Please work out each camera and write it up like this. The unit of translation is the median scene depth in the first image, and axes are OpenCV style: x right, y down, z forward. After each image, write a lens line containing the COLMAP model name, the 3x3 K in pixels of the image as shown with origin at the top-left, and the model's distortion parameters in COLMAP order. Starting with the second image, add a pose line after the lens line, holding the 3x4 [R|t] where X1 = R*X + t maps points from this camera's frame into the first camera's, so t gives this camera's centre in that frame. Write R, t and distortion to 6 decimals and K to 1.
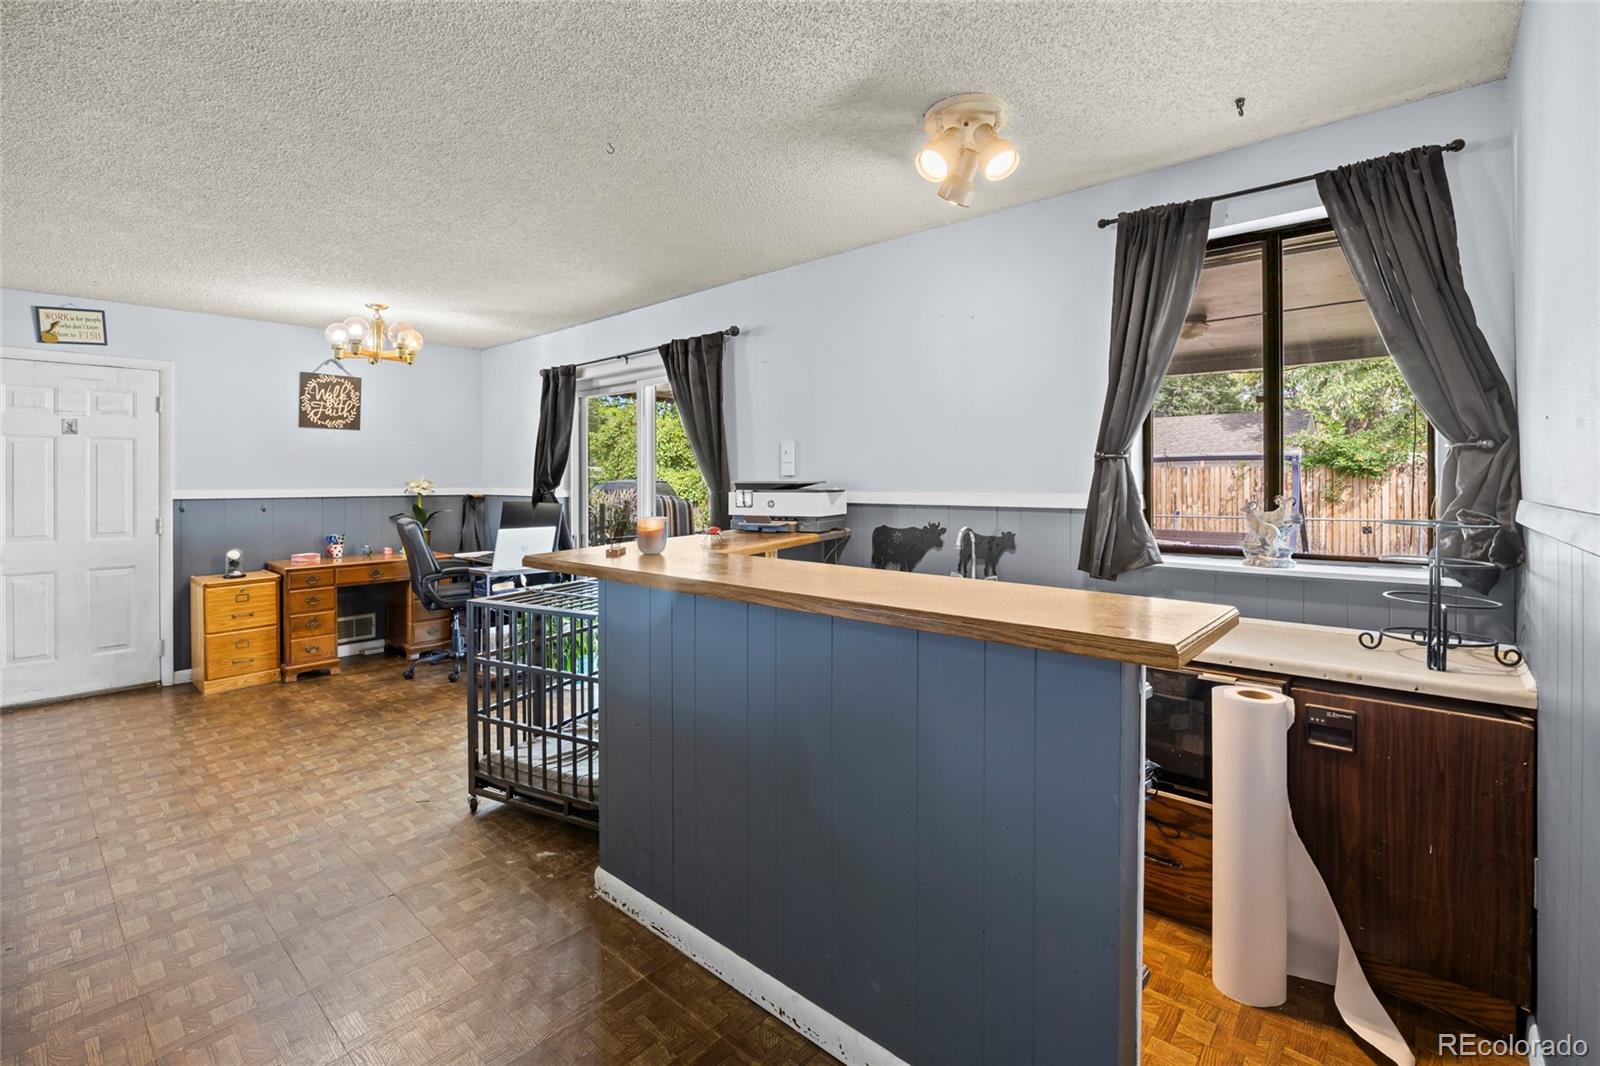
lens RADIAL K [[724.5, 0, 773.6], [0, 724.5, 480.7], [0, 0, 1]] dist [-0.013266, 0.000111]
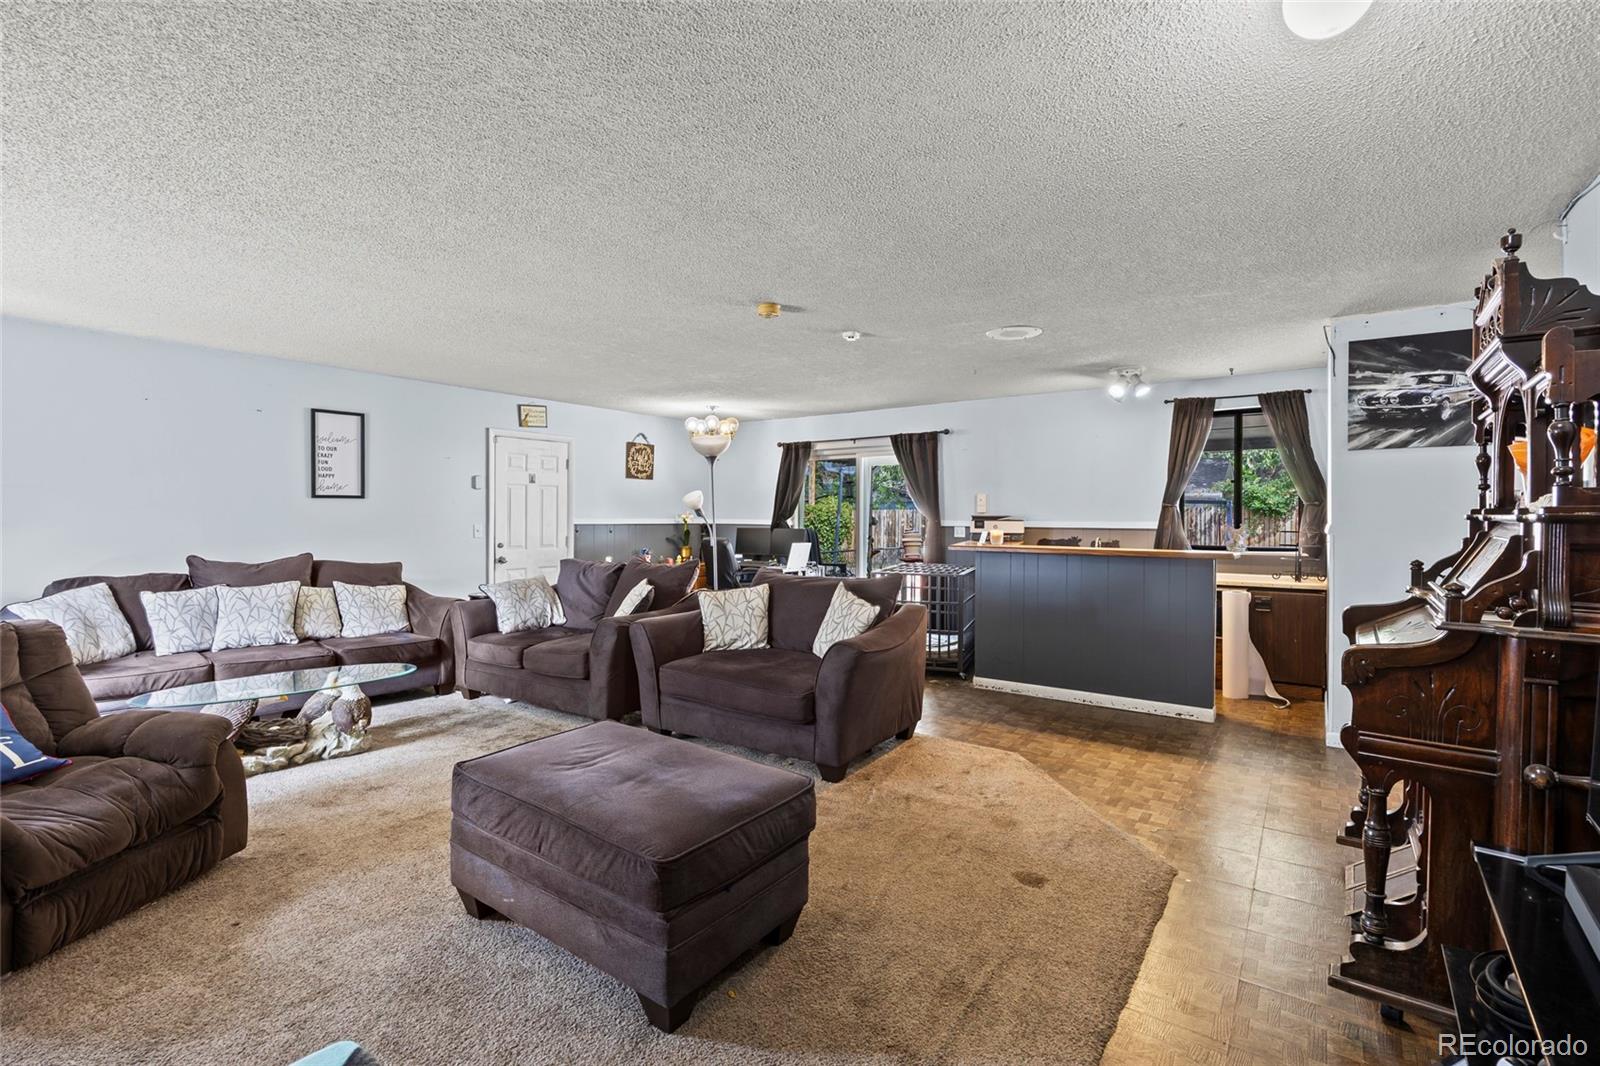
lens RADIAL K [[706.8, 0, 805.2], [0, 706.8, 517.4], [0, 0, 1]] dist [0.000217, -0.000240]
pose [[0.994605, 0.007156, 0.103488, -0.580188], [-0.007282, 0.999973, 0.000838, 0.006598], [-0.103479, -0.001587, 0.994630, -0.701836]]
